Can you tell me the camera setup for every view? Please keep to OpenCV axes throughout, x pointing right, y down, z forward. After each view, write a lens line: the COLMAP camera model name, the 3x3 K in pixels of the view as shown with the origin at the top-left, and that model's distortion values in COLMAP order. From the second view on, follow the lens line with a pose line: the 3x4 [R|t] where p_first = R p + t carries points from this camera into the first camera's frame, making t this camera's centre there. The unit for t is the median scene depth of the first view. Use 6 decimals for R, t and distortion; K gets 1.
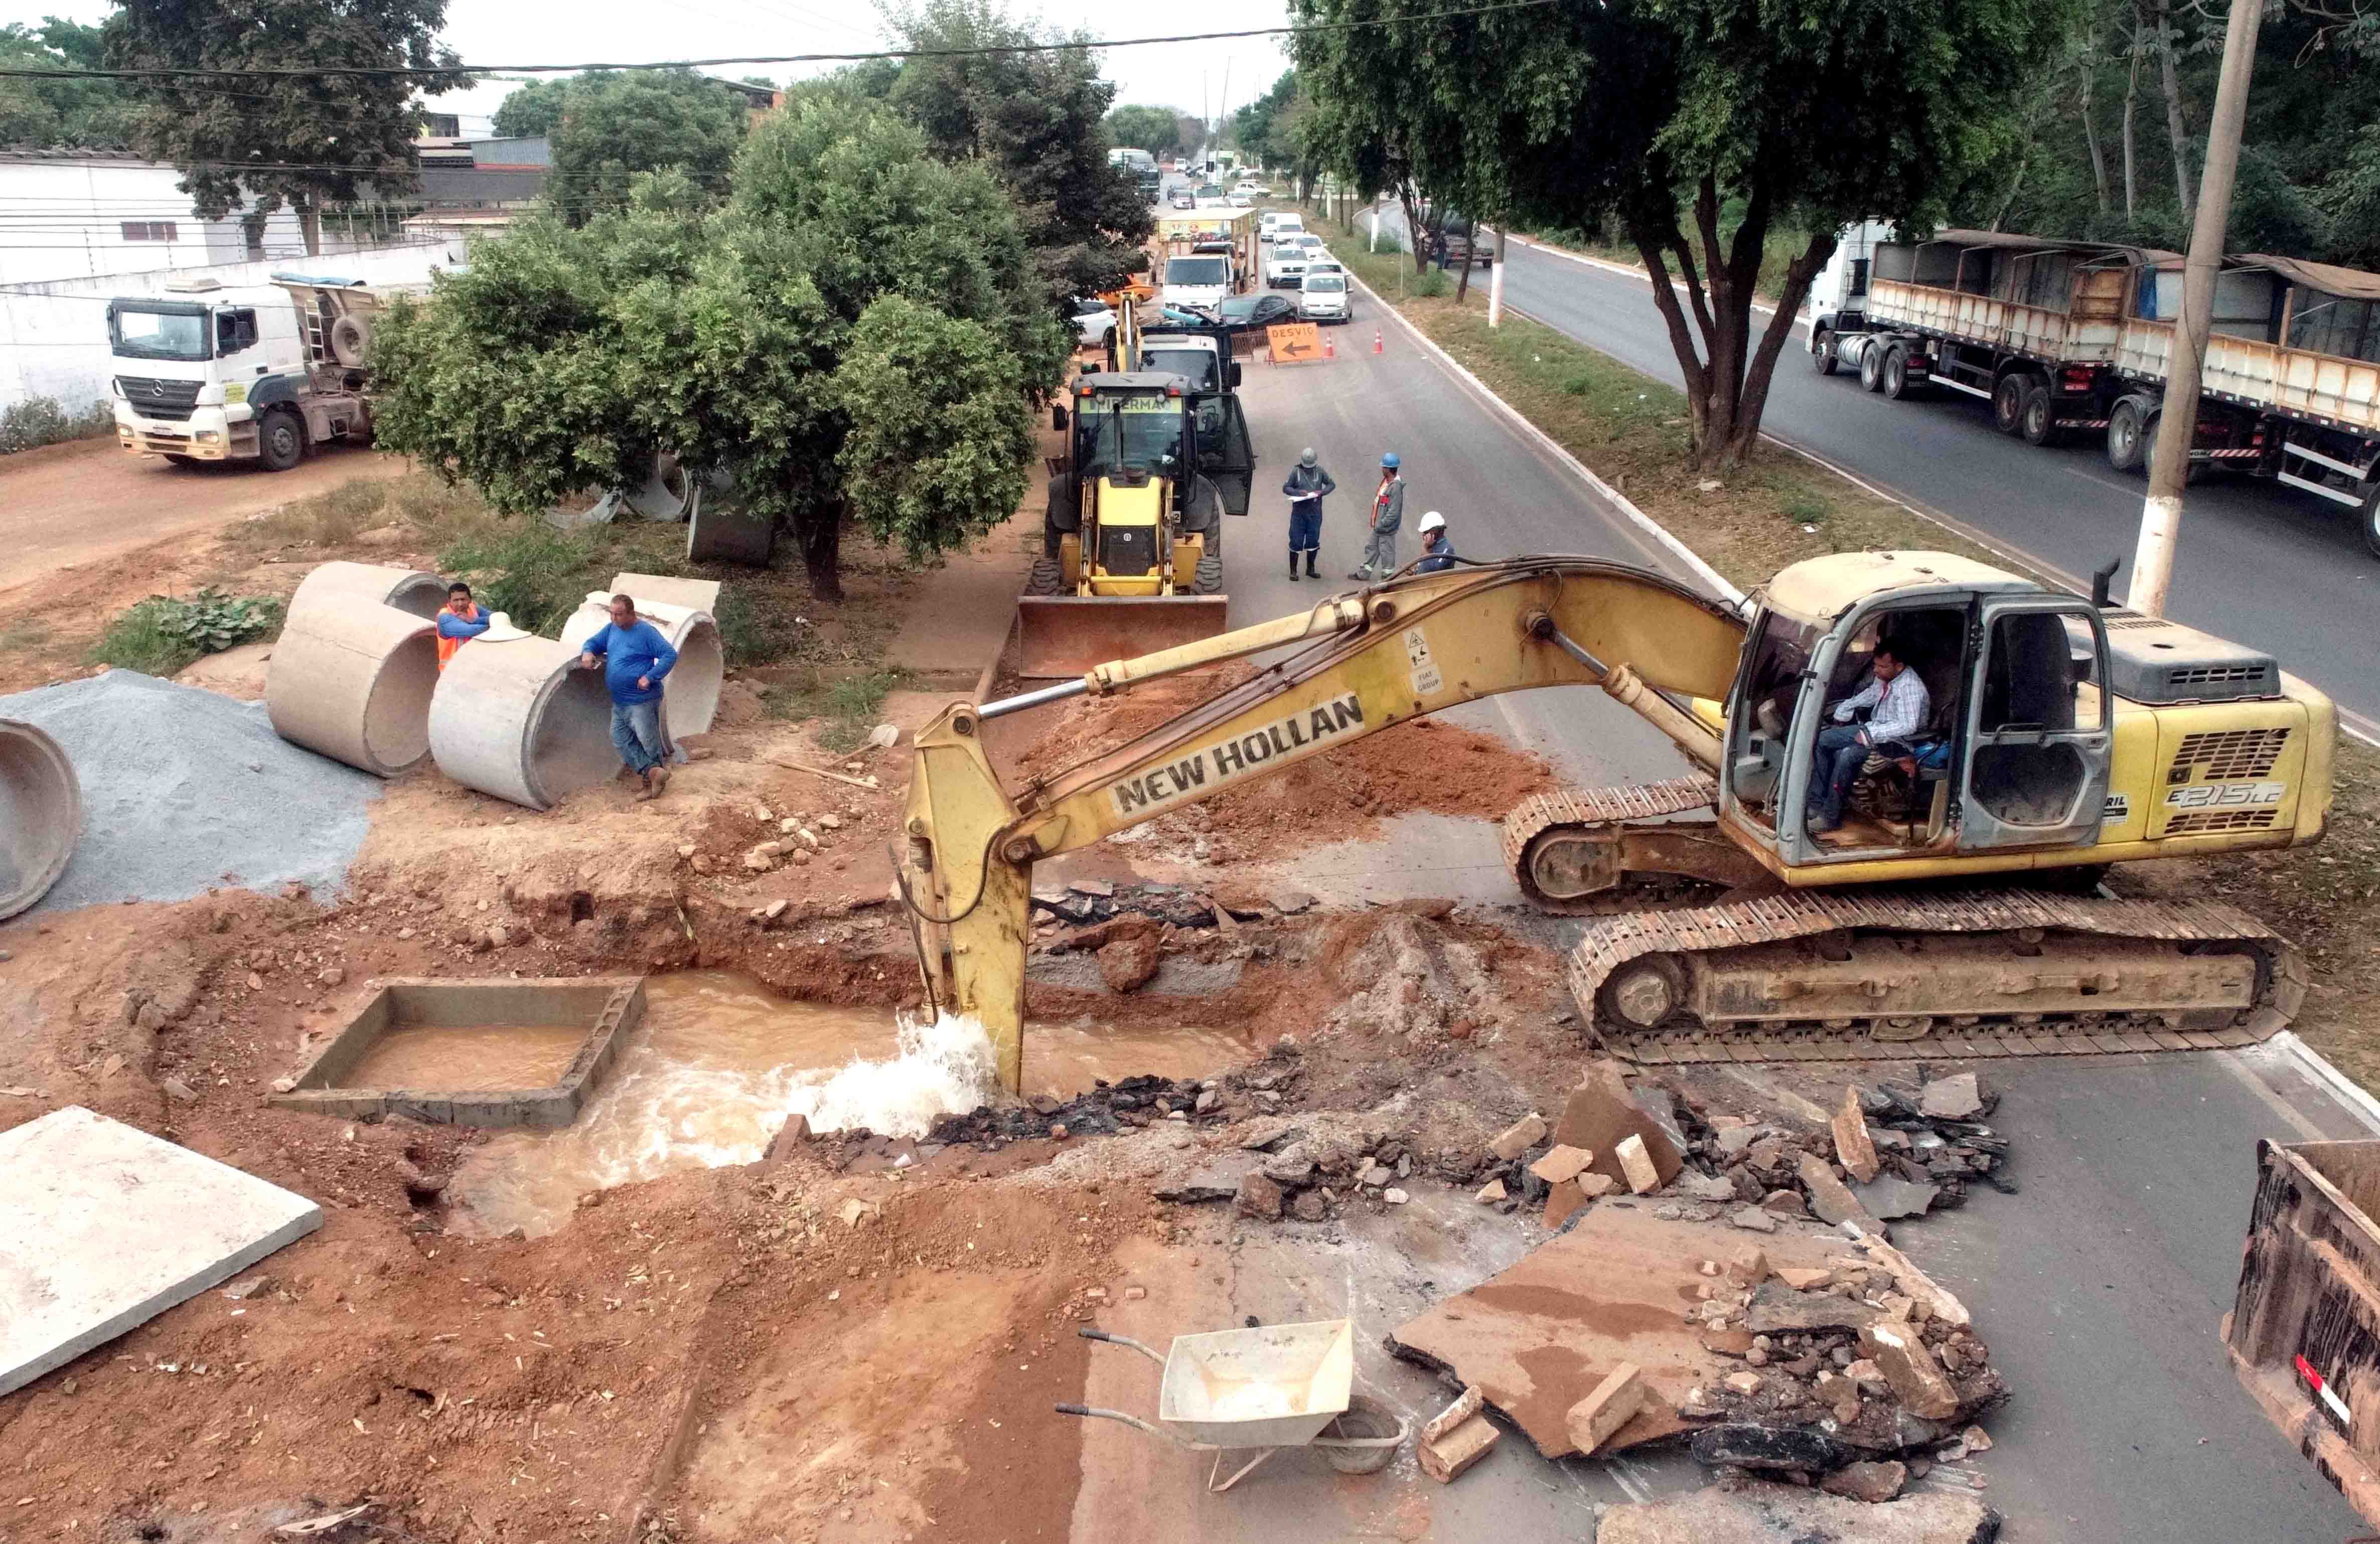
lens RADIAL K [[2101.2, 0, 1190.0], [0, 2101.2, 772.0], [0, 0, 1]] dist [-0.011429, -0.006690]
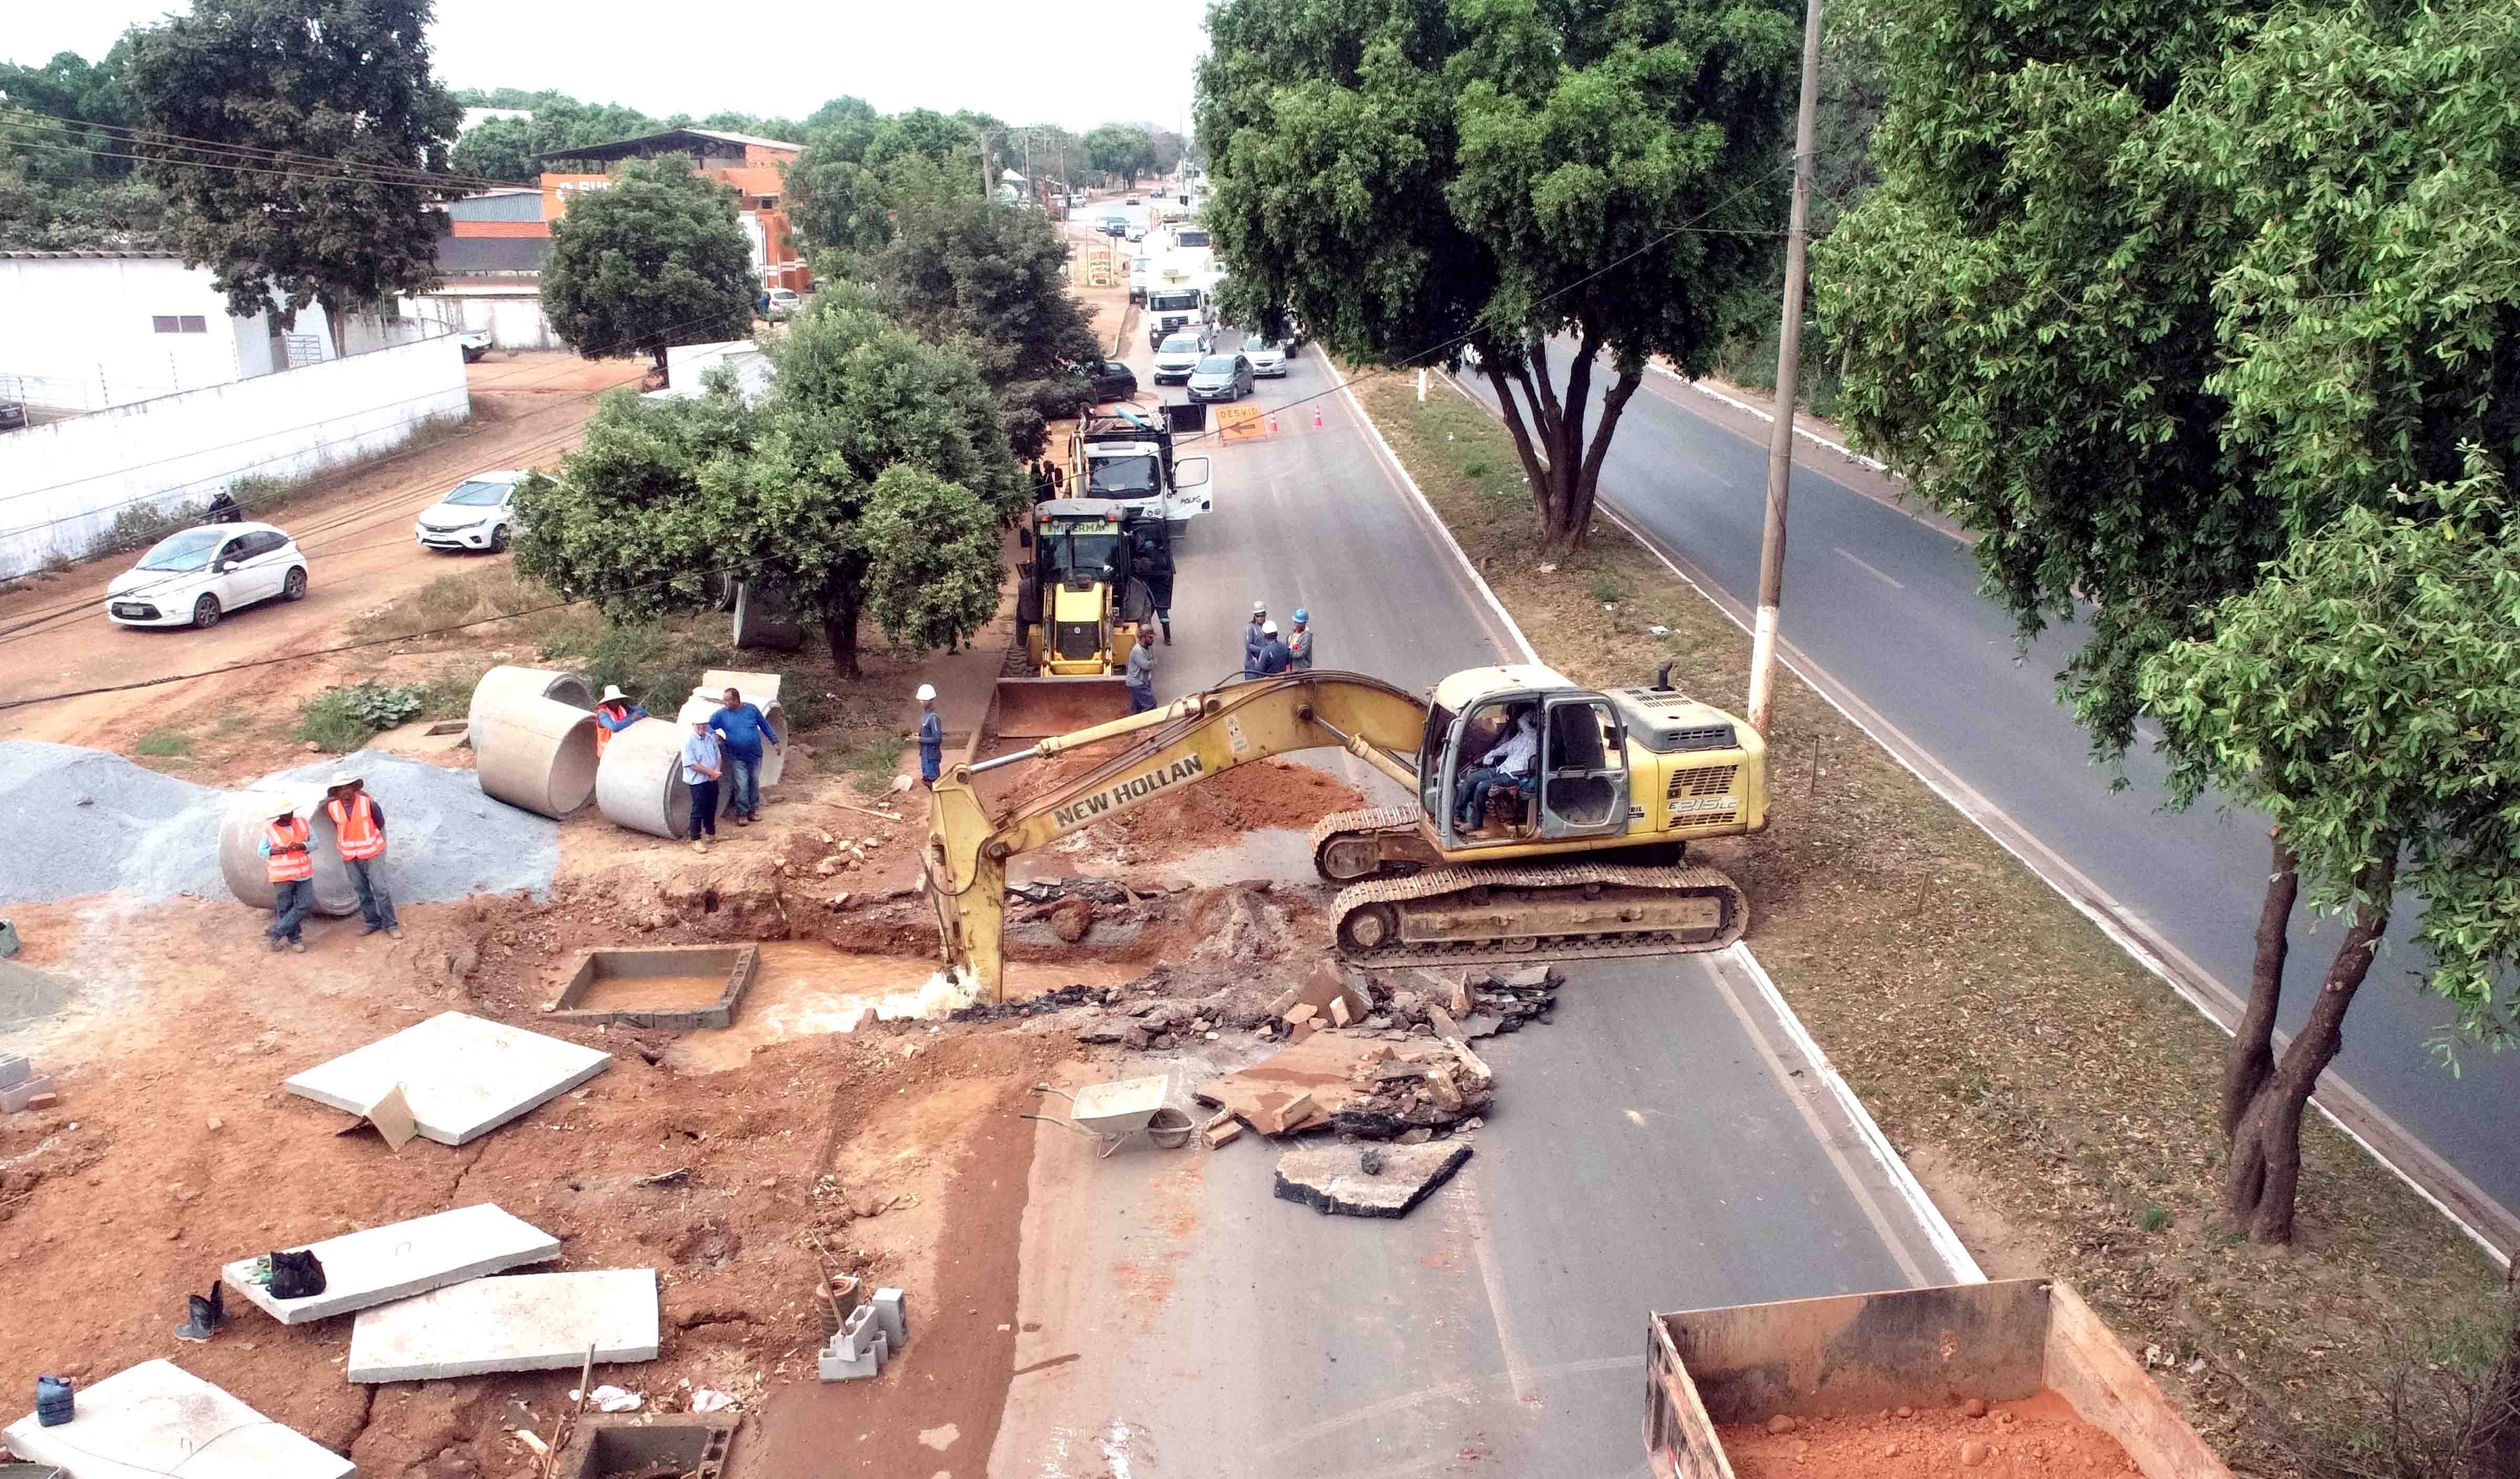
lens RADIAL K [[2118.9, 0, 1335.0], [0, 2118.9, 801.9], [0, 0, 1]] dist [-0.008763, -0.002072]
pose [[0.997073, -0.021568, 0.073354, 0.051884], [0.021598, 0.999767, 0.000374, 0.001687], [-0.073345, 0.001211, 0.997306, -0.577287]]
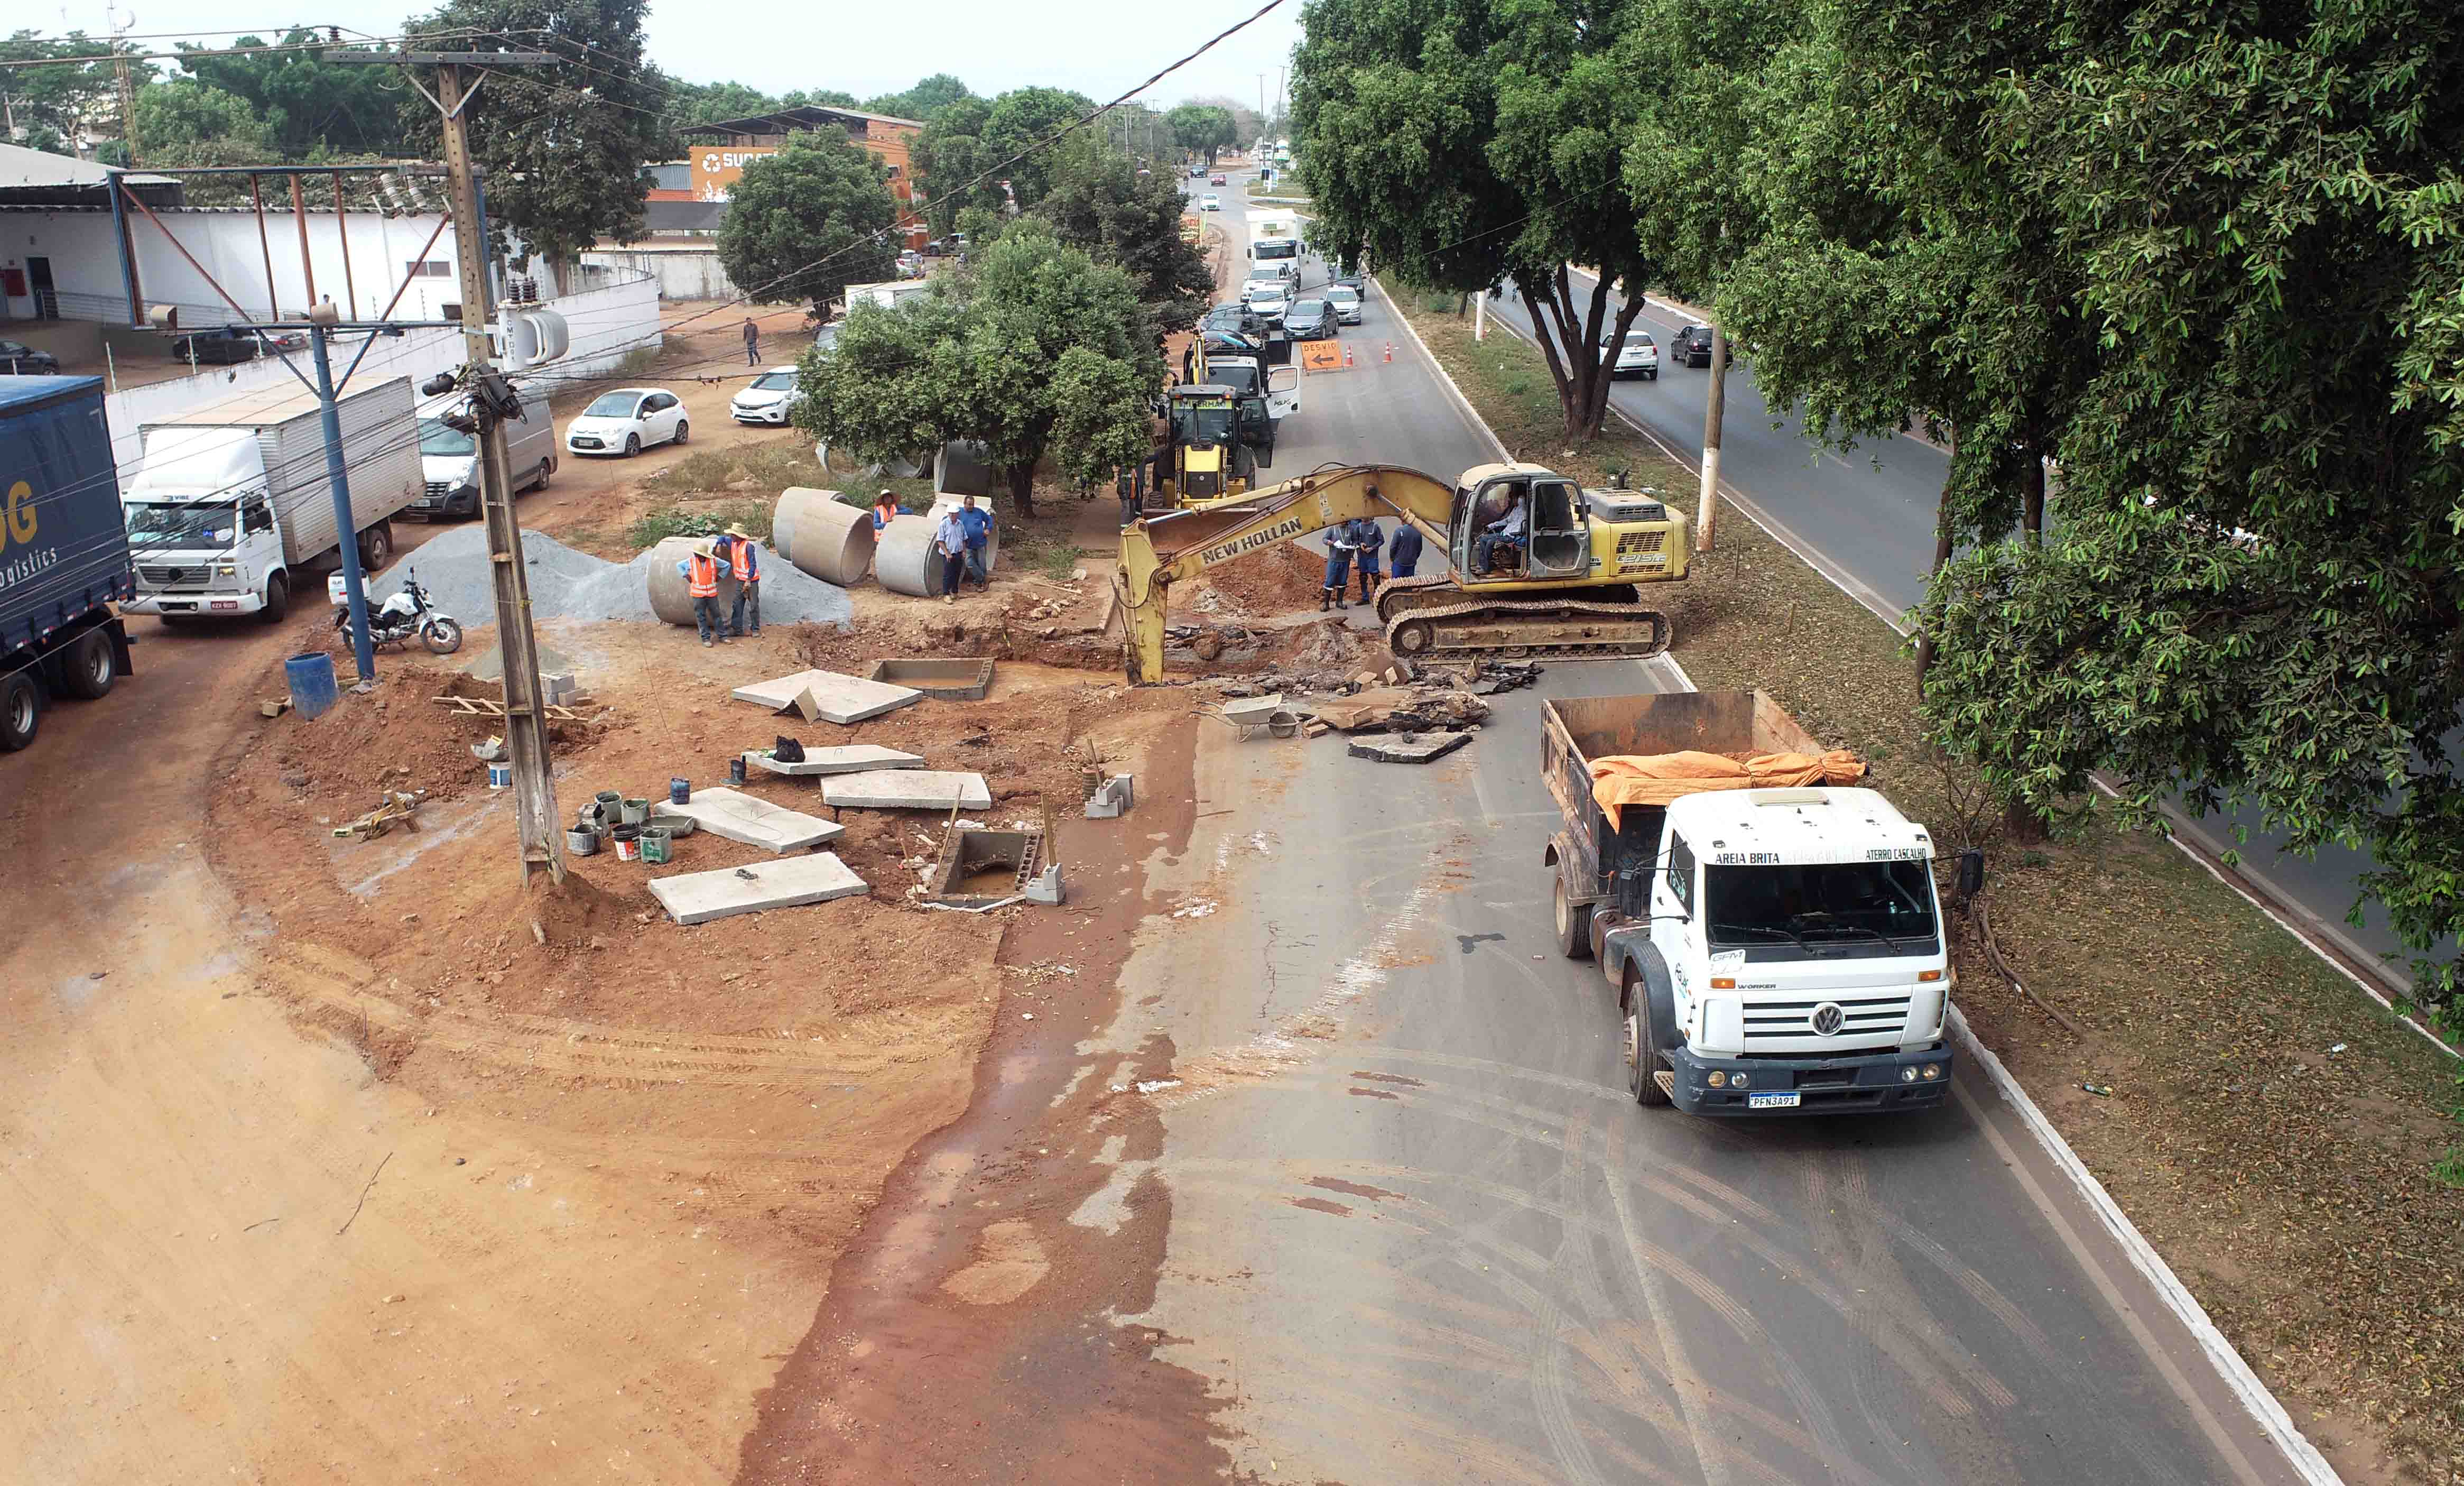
lens RADIAL K [[2049.9, 0, 1309.1], [0, 2049.9, 756.1], [0, 0, 1]] dist [-0.010847, -0.003981]
pose [[0.999575, -0.008041, 0.028006, 0.016997], [0.008070, 0.999967, -0.000936, 0.200993], [-0.027997, 0.001162, 0.999607, -1.179216]]
